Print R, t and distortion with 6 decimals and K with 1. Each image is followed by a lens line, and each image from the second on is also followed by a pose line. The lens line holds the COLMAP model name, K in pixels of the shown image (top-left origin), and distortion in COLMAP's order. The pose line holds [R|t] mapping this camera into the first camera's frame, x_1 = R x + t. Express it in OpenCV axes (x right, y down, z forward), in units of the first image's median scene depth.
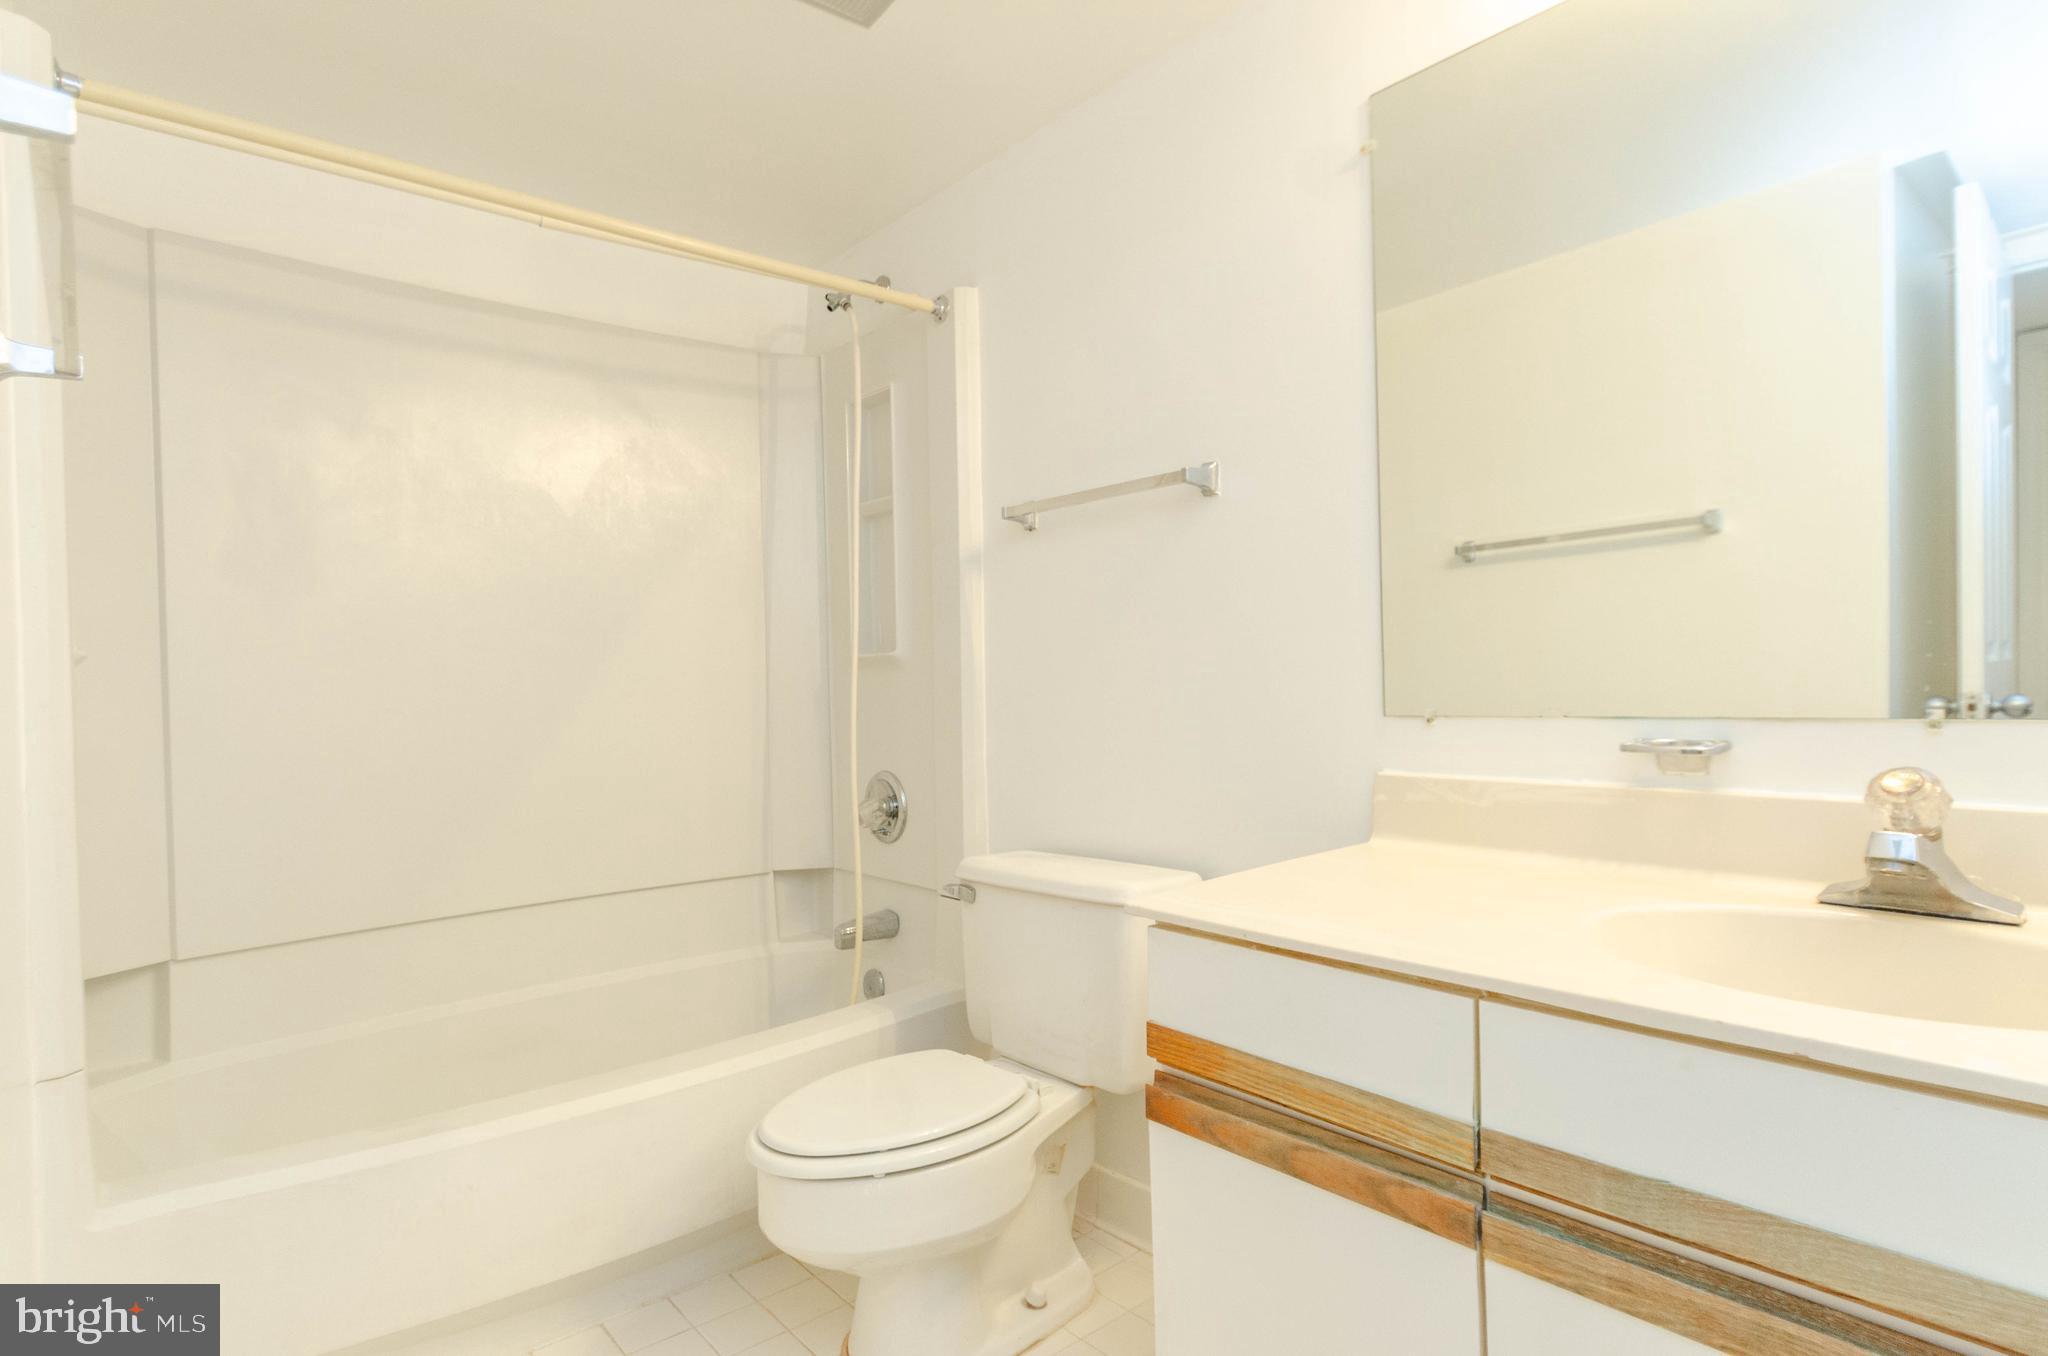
lens RADIAL K [[1077.5, 0, 1030.4], [0, 1077.5, 684.5], [0, 0, 1]] dist [0.000170, -0.006764]
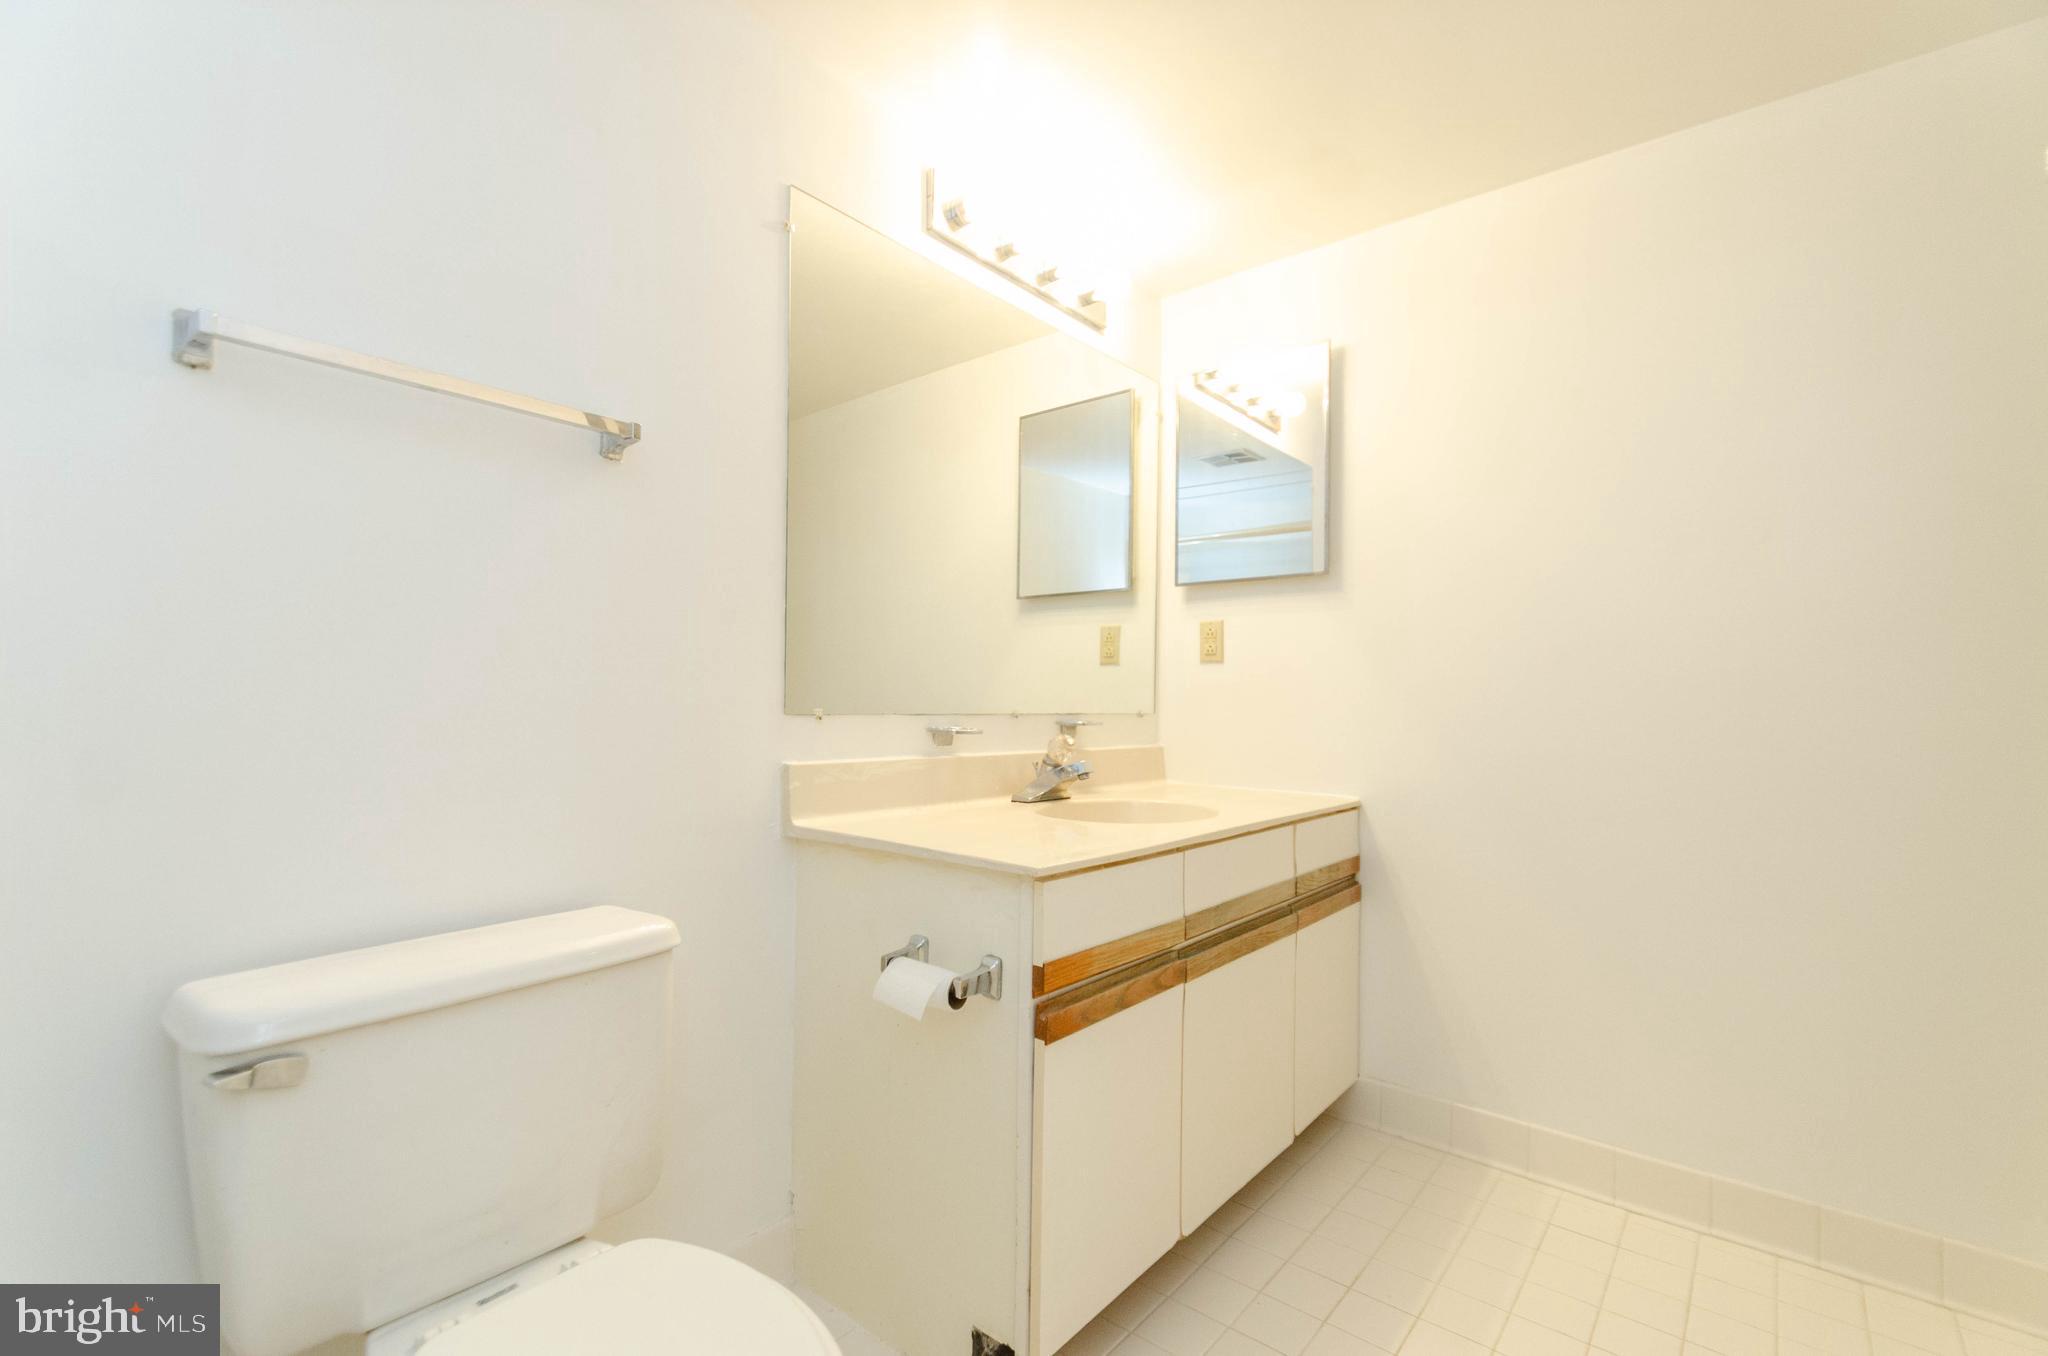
lens RADIAL K [[899.9, 0, 1031.2], [0, 899.9, 688.3], [0, 0, 1]] dist [0.005576, -0.001018]
pose [[-0.178635, 0.040650, 0.983075, -0.943164], [-0.006930, 0.999069, -0.042571, 0.057418], [-0.983891, -0.014417, -0.178187, 1.290588]]
